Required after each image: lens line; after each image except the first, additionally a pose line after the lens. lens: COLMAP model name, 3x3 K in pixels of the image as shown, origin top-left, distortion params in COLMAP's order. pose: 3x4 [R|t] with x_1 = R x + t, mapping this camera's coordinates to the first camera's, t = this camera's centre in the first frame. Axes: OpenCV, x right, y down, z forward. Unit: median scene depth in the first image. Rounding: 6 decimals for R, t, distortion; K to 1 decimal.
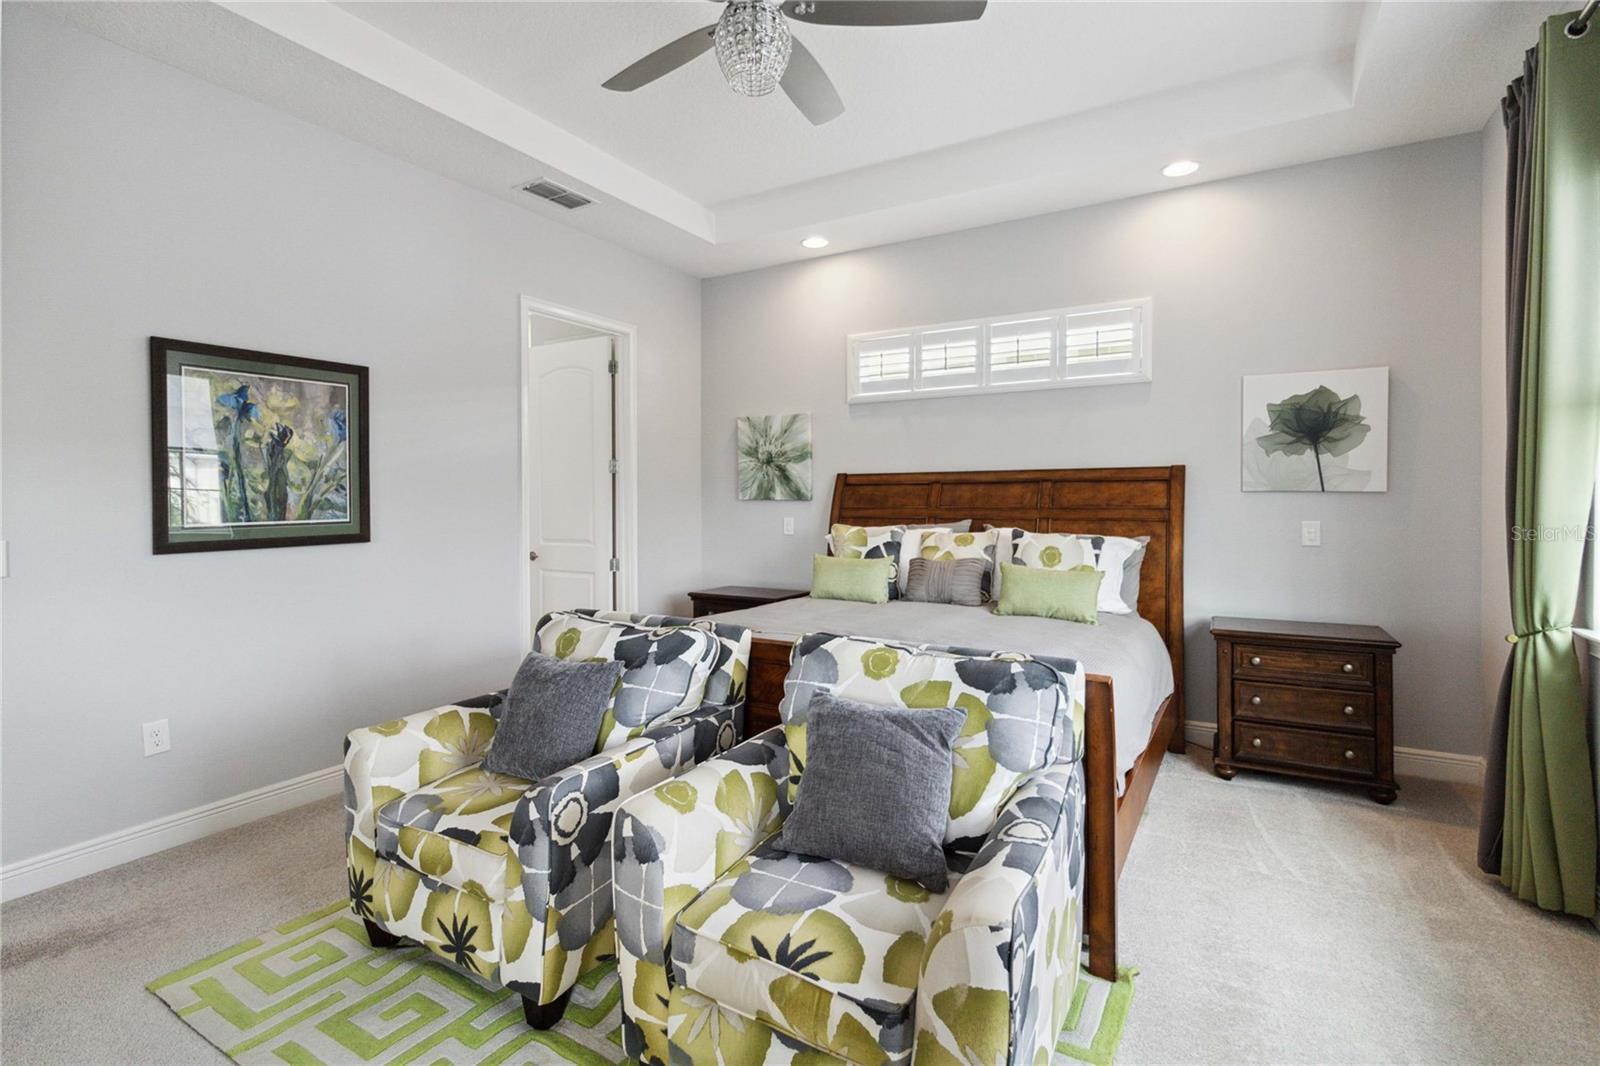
lens RADIAL K [[759.1, 0, 817.6], [0, 759.1, 498.3], [0, 0, 1]] dist [0.000079, 0.000909]
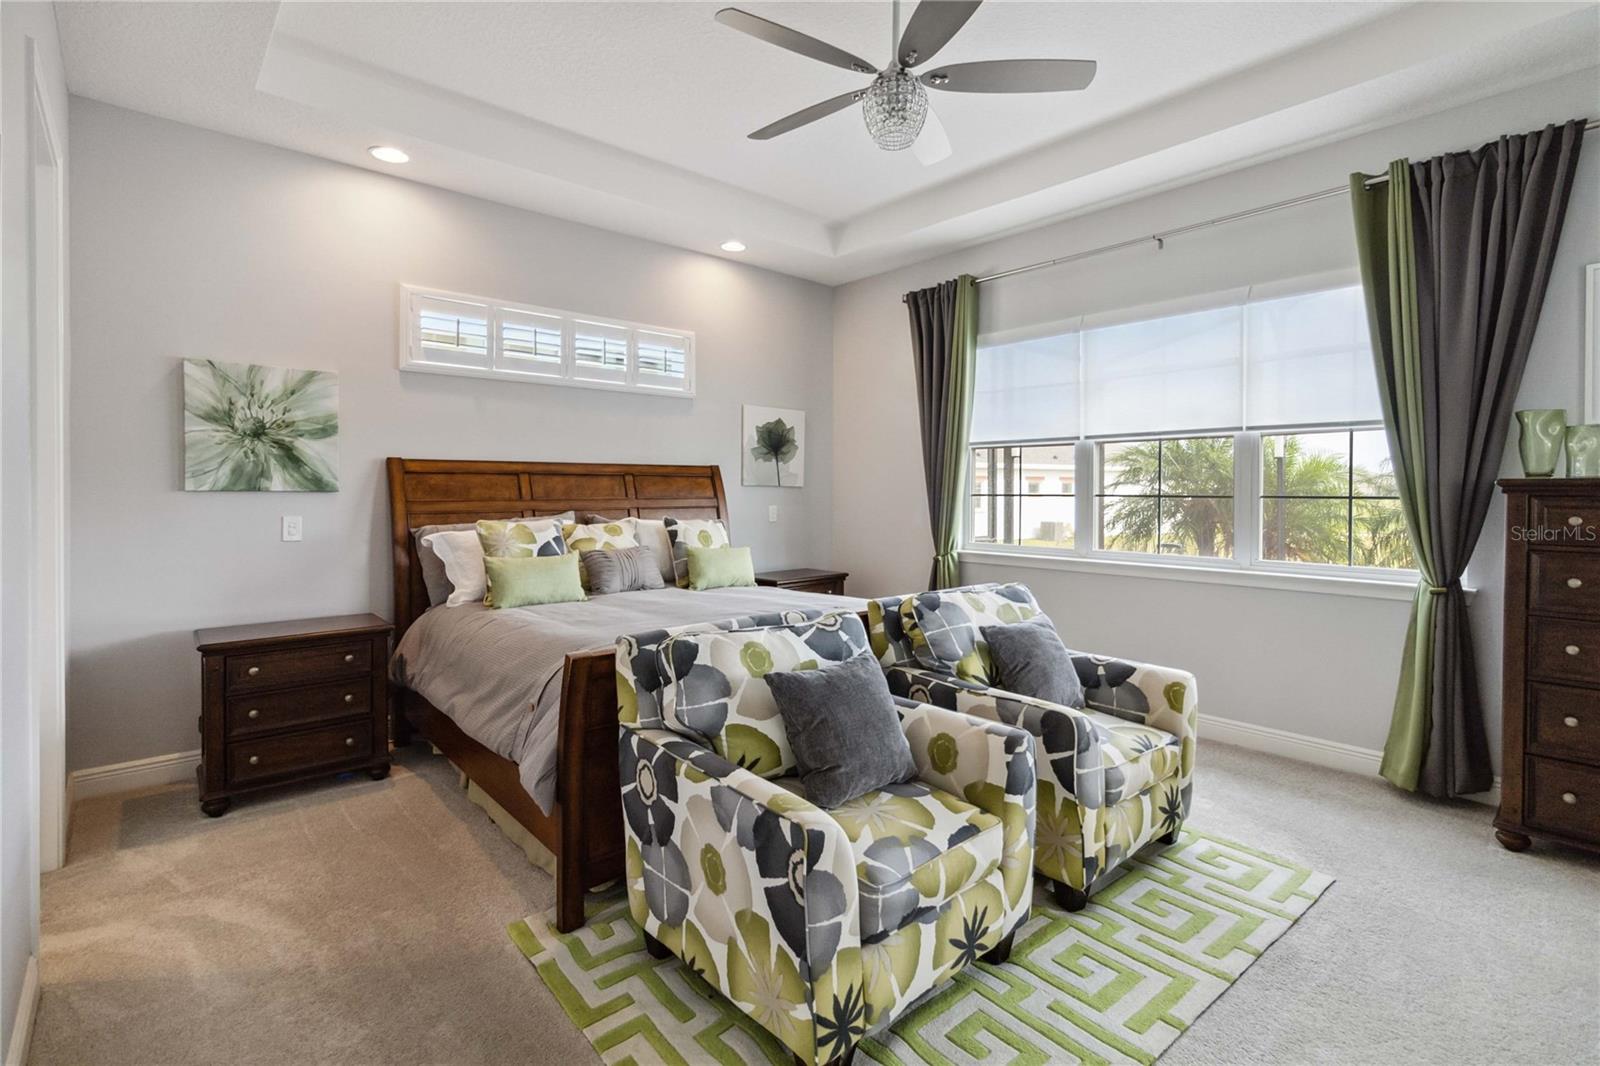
lens RADIAL K [[750.8, 0, 802.9], [0, 750.8, 498.3], [0, 0, 1]] dist [0.000366, 0.000194]
pose [[0.305537, -0.007289, 0.952152, -0.621730], [-0.002395, 0.999962, 0.008423, 0.001918], [-0.952177, -0.004854, 0.305508, 0.388566]]
